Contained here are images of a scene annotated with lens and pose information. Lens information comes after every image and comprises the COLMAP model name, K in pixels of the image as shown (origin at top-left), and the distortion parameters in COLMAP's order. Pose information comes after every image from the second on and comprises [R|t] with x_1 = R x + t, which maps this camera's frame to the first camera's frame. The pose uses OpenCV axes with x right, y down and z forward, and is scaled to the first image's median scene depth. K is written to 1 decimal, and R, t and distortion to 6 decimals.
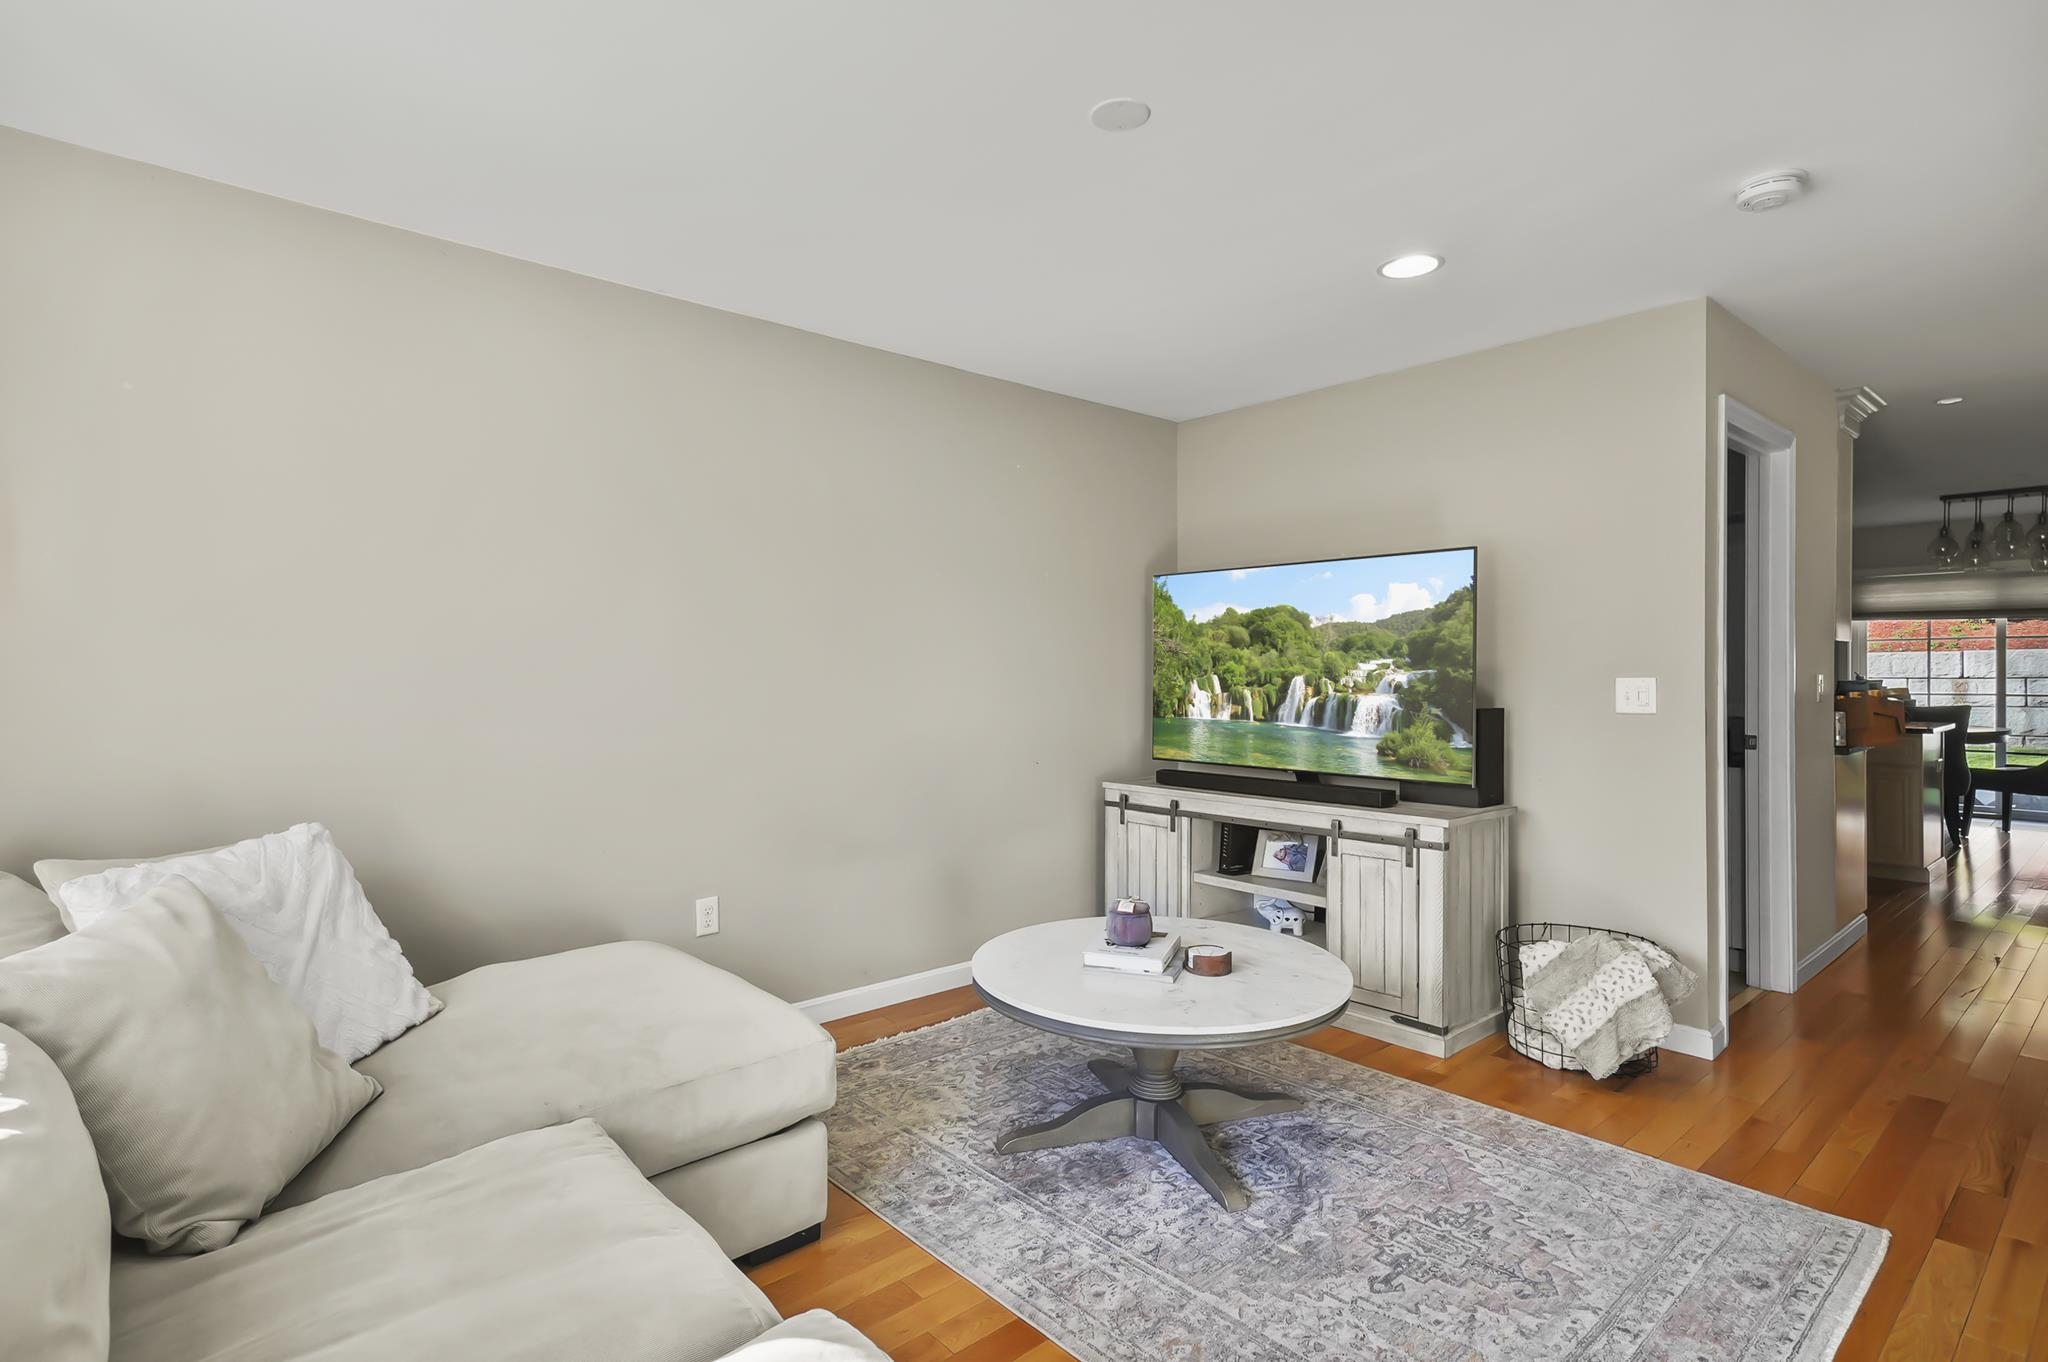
lens RADIAL K [[1006.8, 0, 1016.9], [0, 1006.8, 676.5], [0, 0, 1]] dist [0.012380, 0.008438]
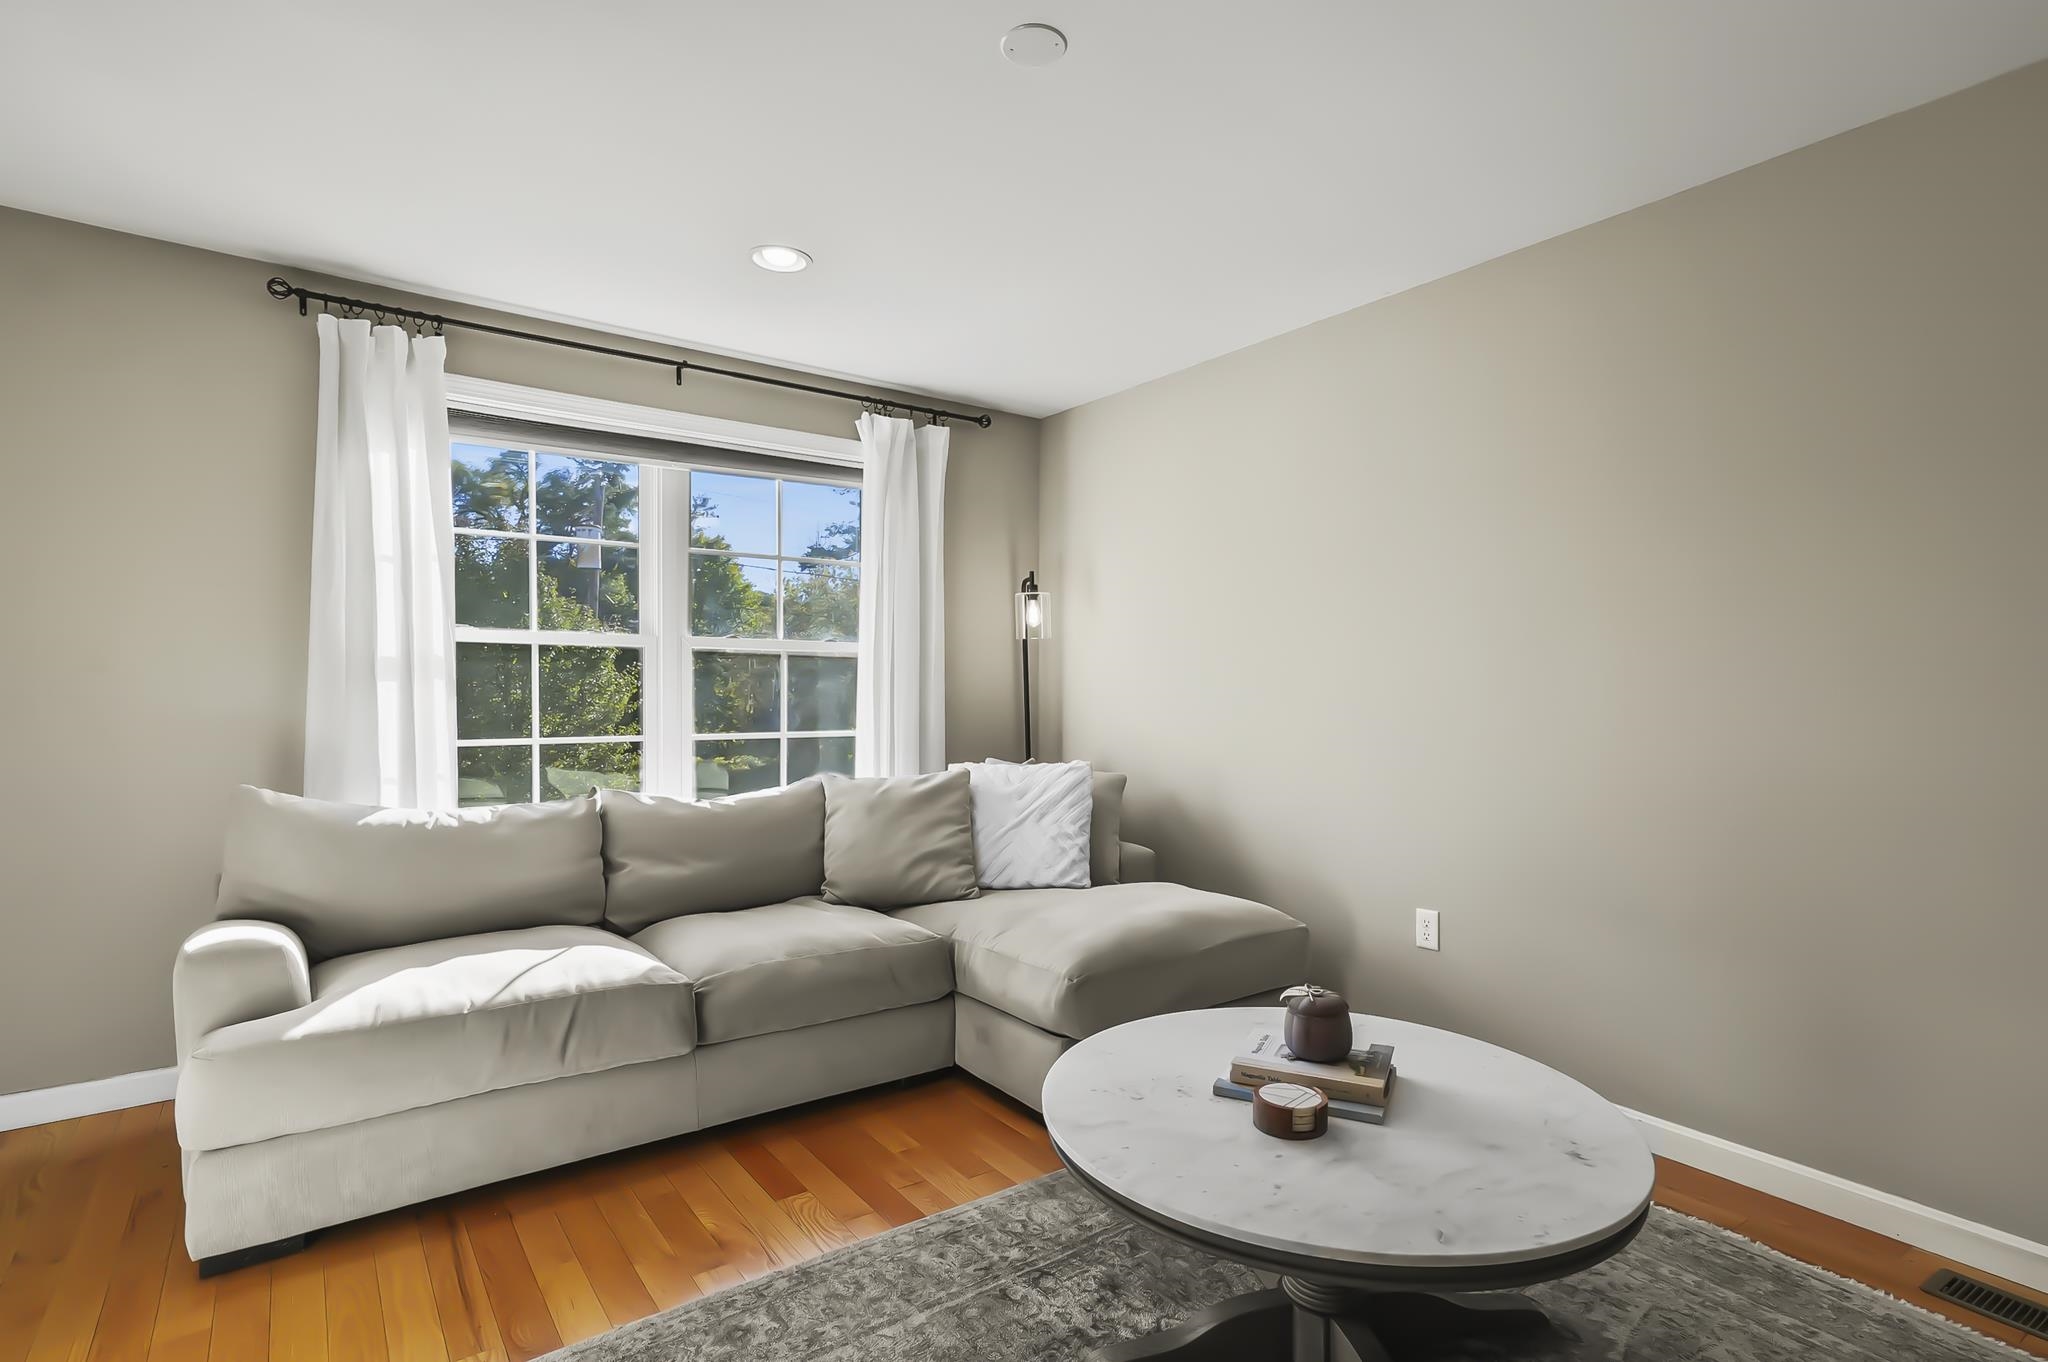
lens RADIAL K [[1006.8, 0, 1028.9], [0, 1006.8, 713.1], [0, 0, 1]] dist [0.012380, 0.008438]
pose [[-0.084110, 0.029964, -0.996006, 1.007226], [-0.011606, 0.999451, 0.031048, 0.015564], [0.996389, 0.014171, -0.083716, 1.072724]]
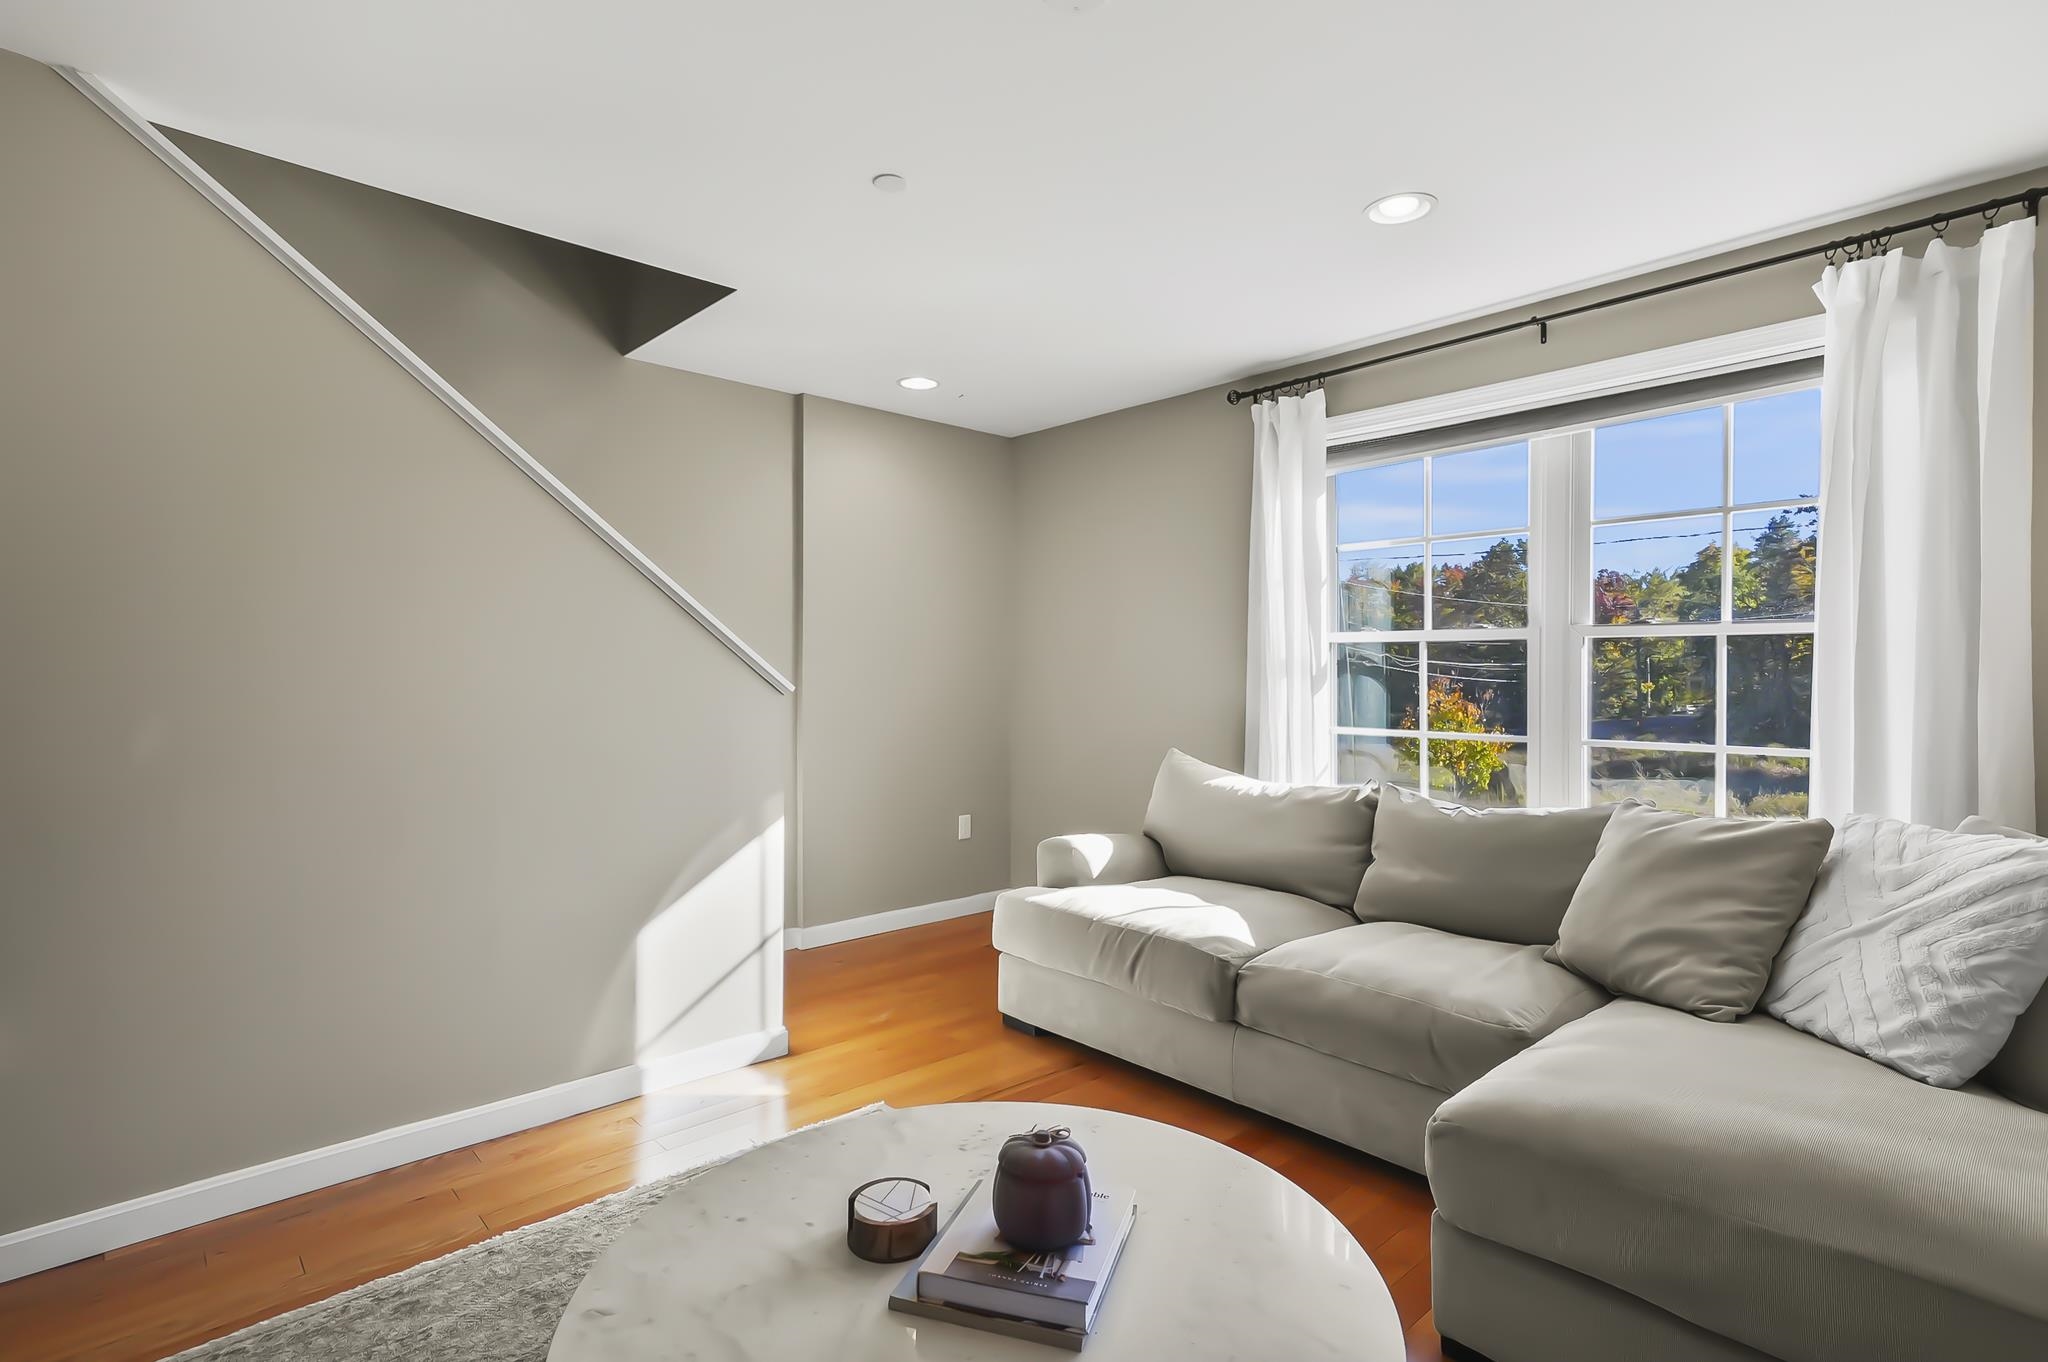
lens RADIAL K [[1006.8, 0, 1032.9], [0, 1006.8, 678.7], [0, 0, 1]] dist [0.012380, 0.008438]
pose [[-0.999316, 0.001207, -0.036951, 0.164242], [0.000774, 0.999931, 0.011719, 0.006282], [0.036962, 0.011682, -0.999248, 1.826695]]
